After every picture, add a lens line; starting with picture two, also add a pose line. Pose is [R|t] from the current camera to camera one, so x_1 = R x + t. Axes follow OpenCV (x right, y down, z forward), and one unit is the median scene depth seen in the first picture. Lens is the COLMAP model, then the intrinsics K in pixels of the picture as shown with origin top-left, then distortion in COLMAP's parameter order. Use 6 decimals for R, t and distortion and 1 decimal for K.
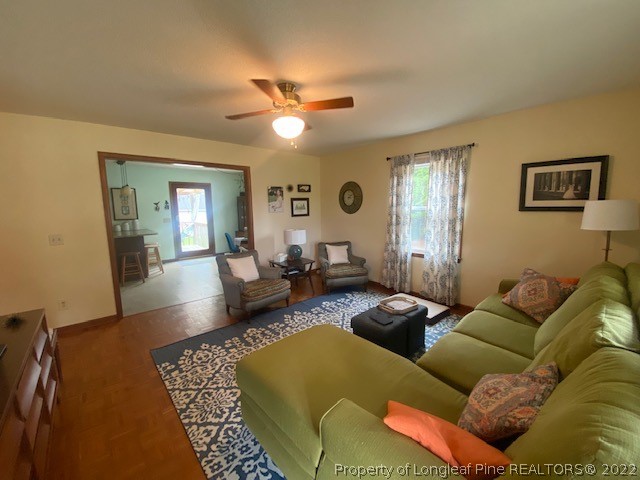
lens RADIAL K [[261.2, 0, 322.5], [0, 261.2, 239.1], [0, 0, 1]] dist [0.023355, -0.020291]
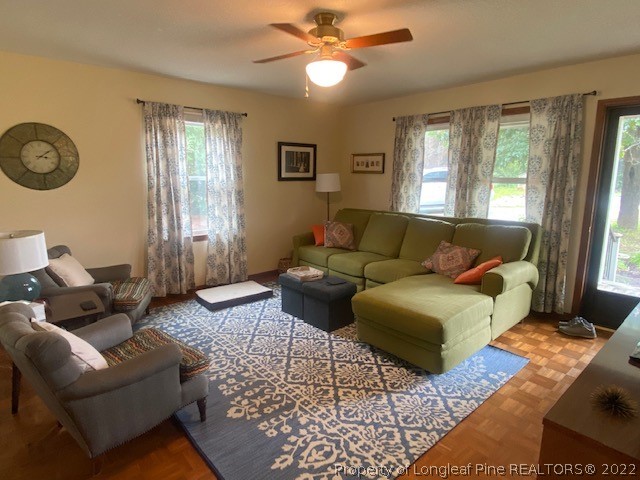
lens RADIAL K [[370.8, 0, 323.1], [0, 370.8, 239.0], [0, 0, 1]] dist [0.025664, -0.021814]
pose [[-0.002763, -0.158964, 0.987280, -1.033559], [0.121939, 0.979863, 0.158111, -0.094243], [-0.992534, 0.120824, 0.016677, 0.839761]]
